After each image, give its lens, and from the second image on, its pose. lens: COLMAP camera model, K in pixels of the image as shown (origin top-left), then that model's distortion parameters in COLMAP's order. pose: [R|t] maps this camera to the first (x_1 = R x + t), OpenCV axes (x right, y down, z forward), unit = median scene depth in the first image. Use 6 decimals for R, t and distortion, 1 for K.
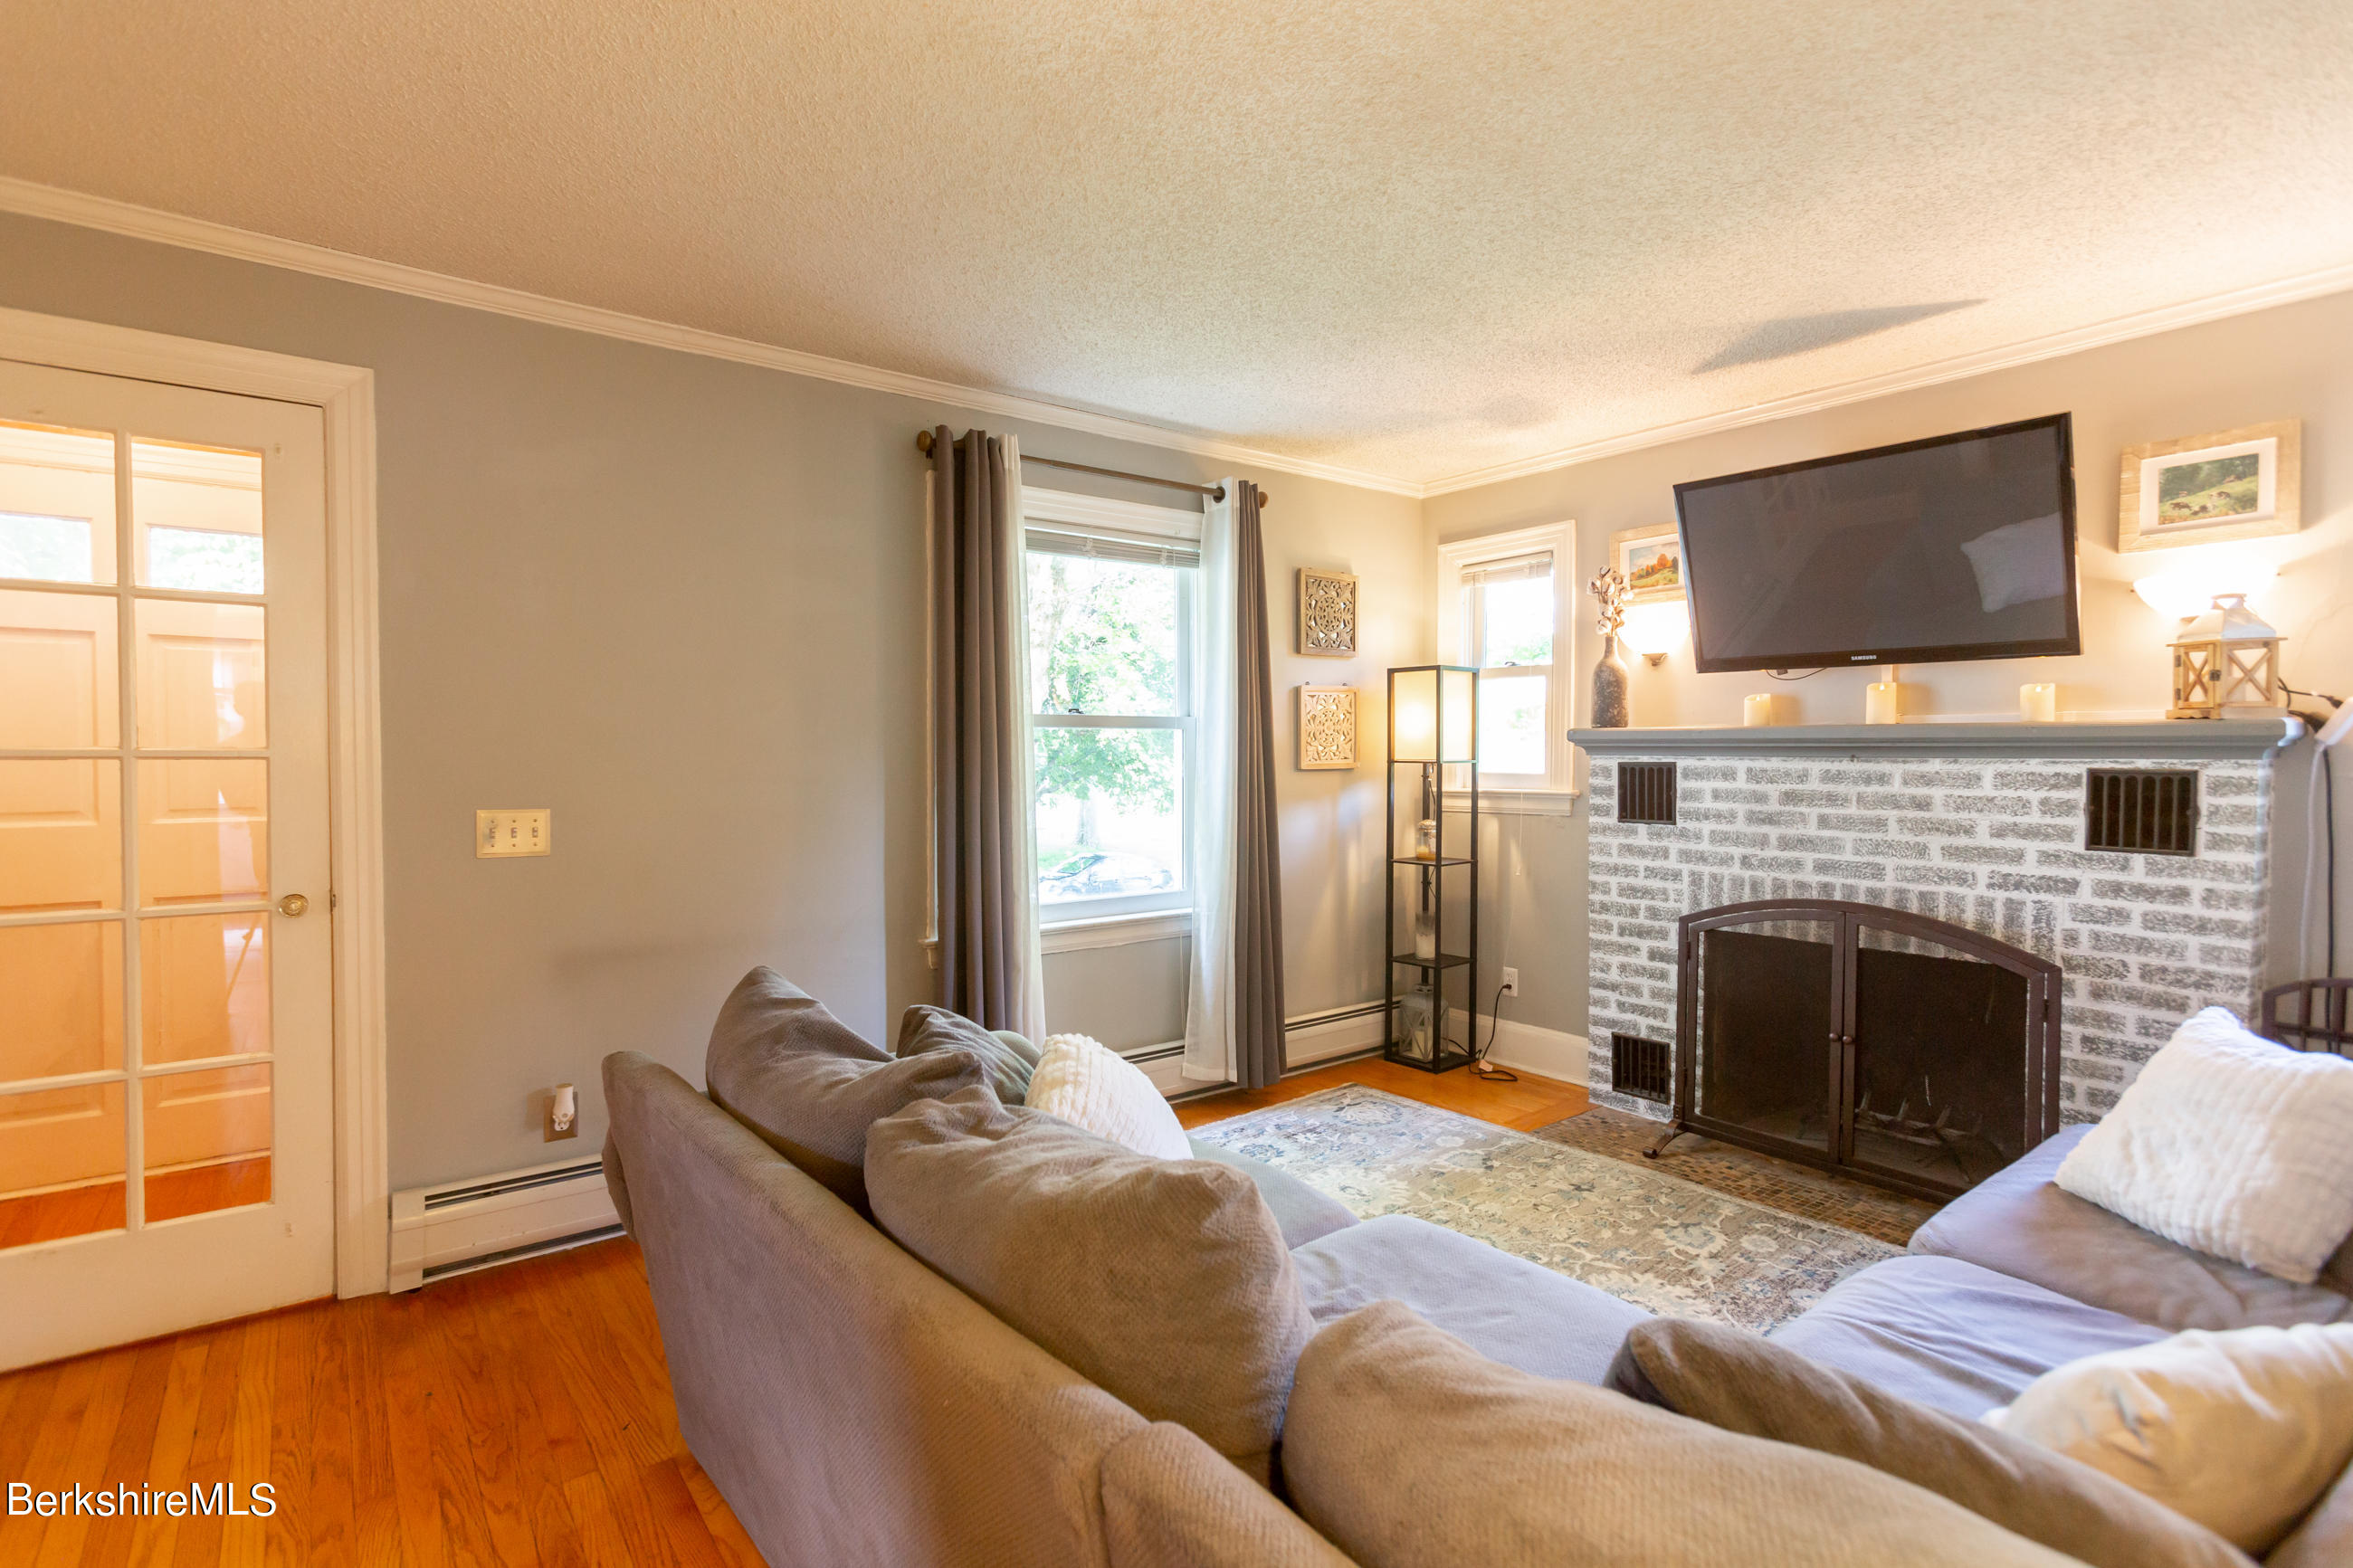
lens RADIAL K [[1134.8, 0, 1176.5], [0, 1134.8, 784.0], [0, 0, 1]] dist [-0.017860, 0.017535]
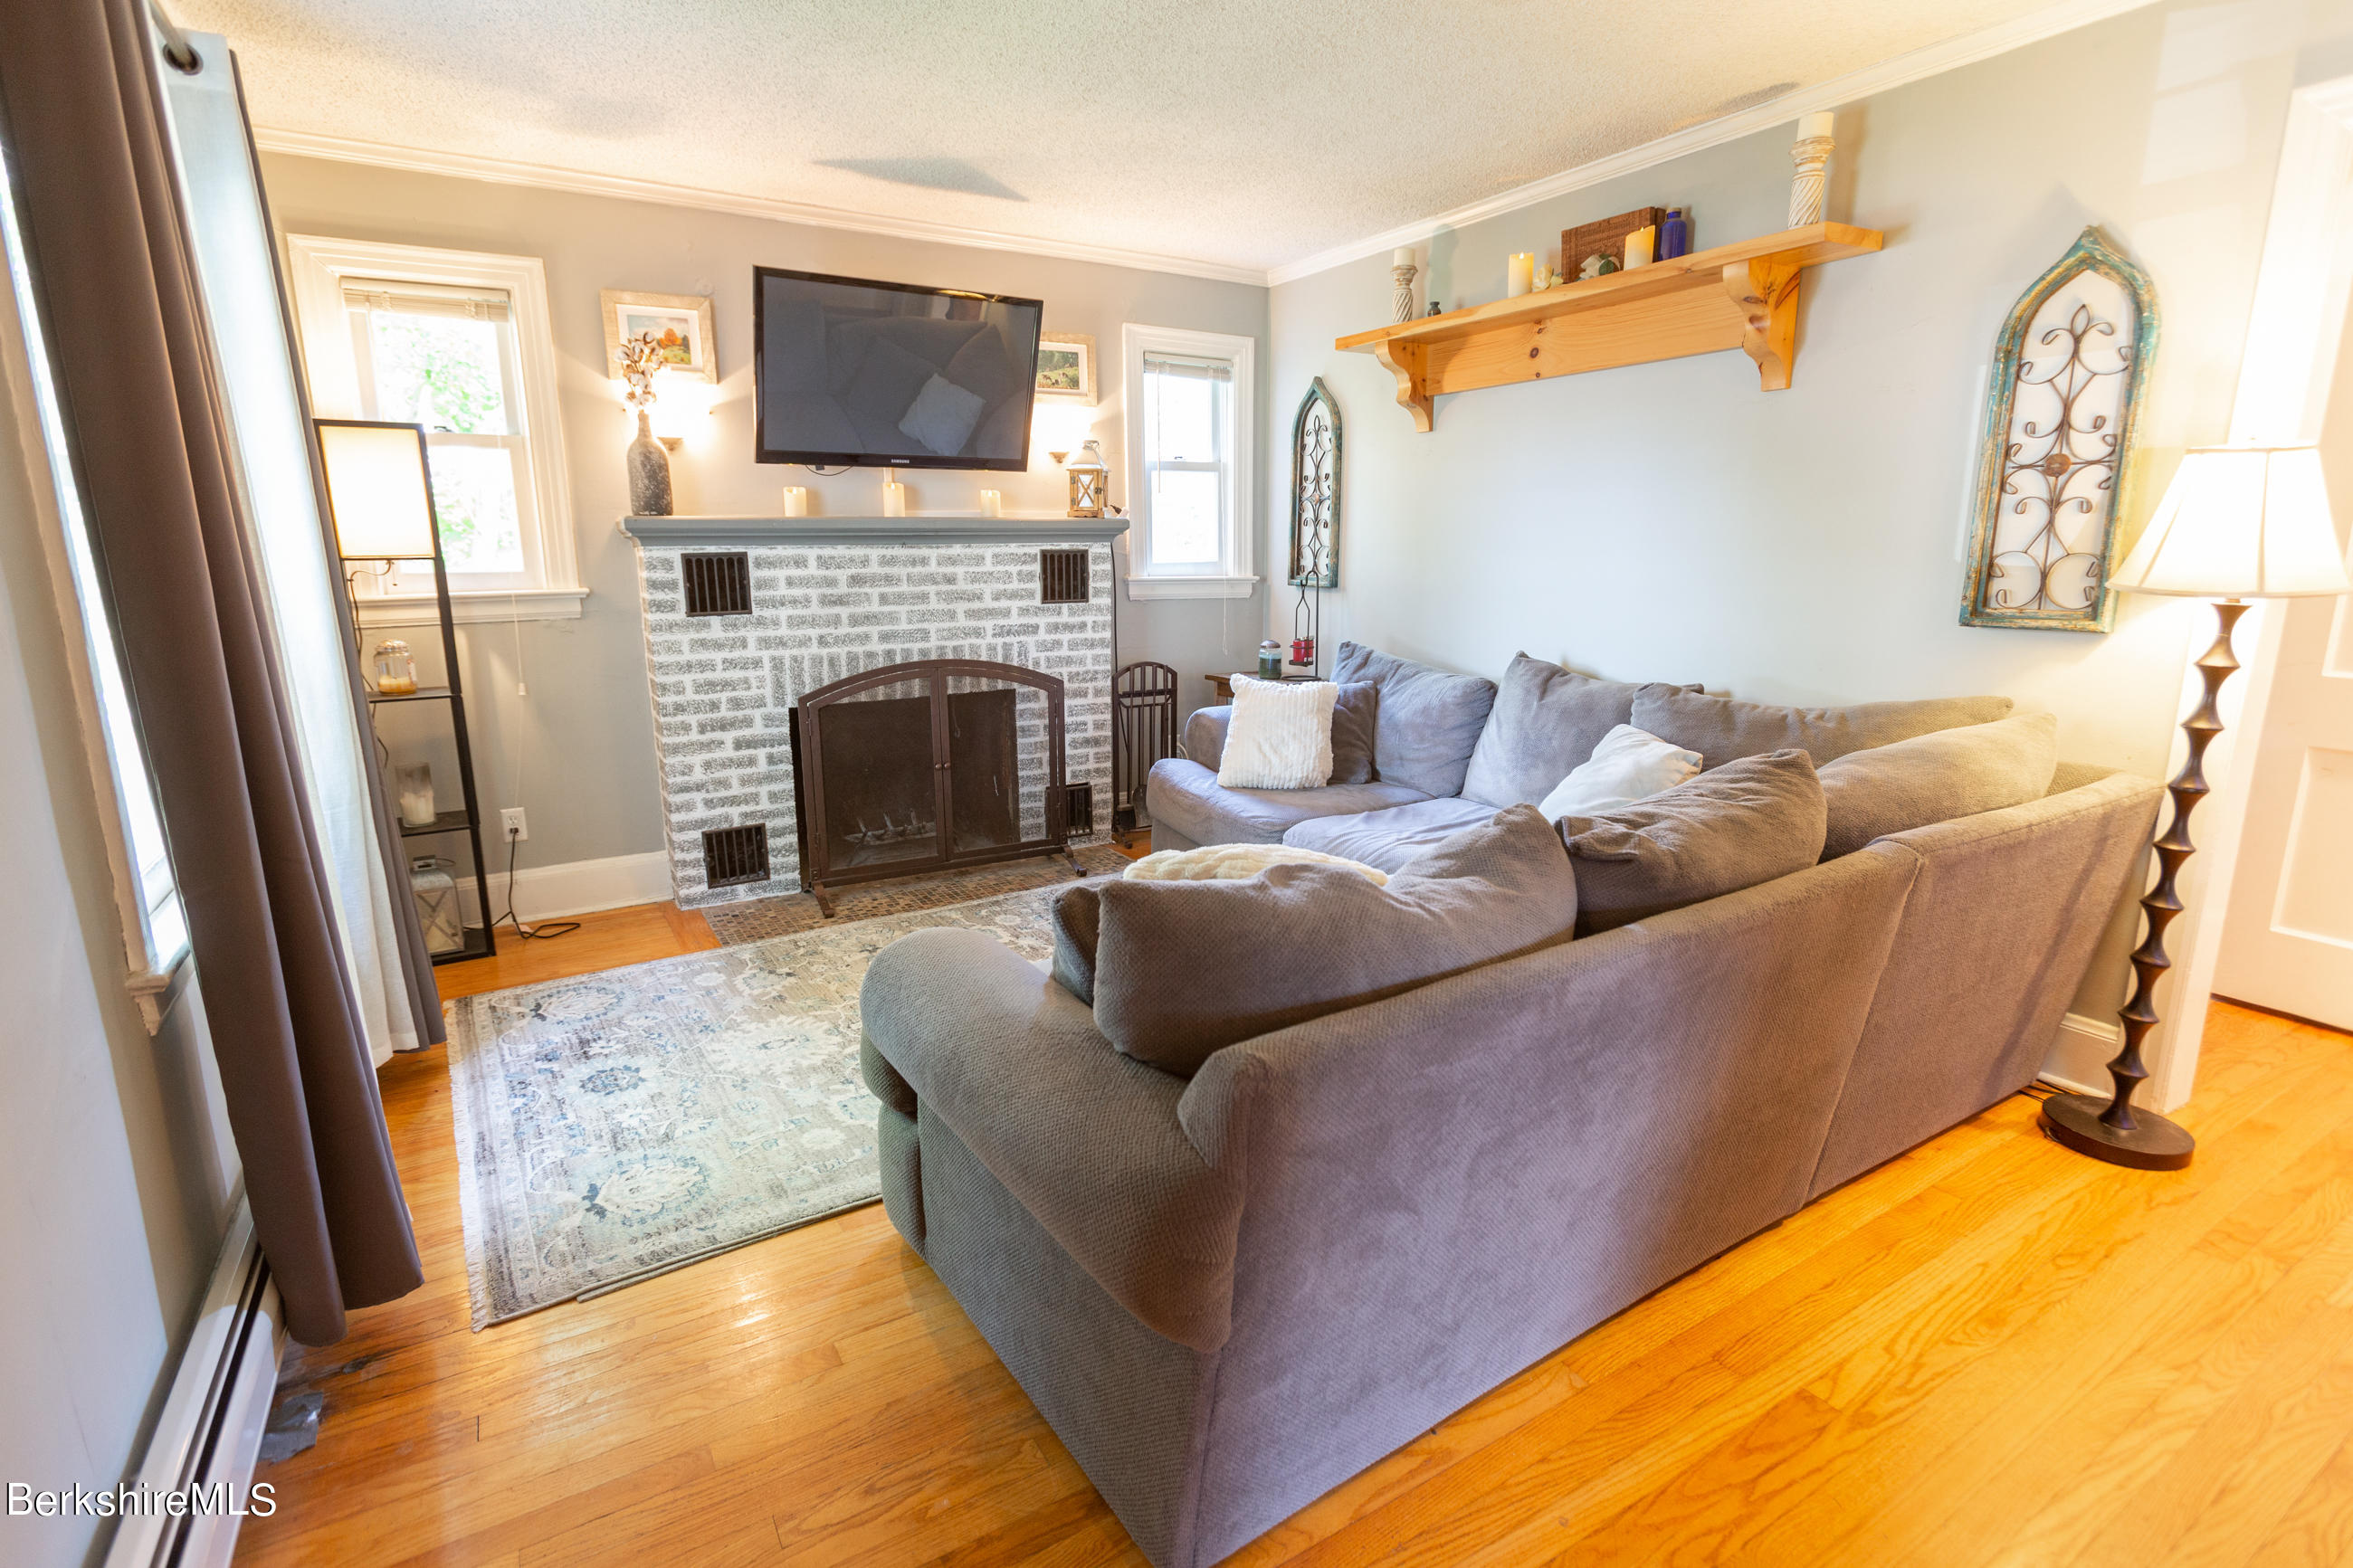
lens RADIAL K [[1134.8, 0, 1176.5], [0, 1134.8, 784.0], [0, 0, 1]] dist [-0.017860, 0.017535]
pose [[0.102015, -0.213044, 0.971702, -0.578122], [0.037157, 0.976933, 0.210290, -0.015576], [-0.994089, 0.014653, 0.107578, 0.531086]]
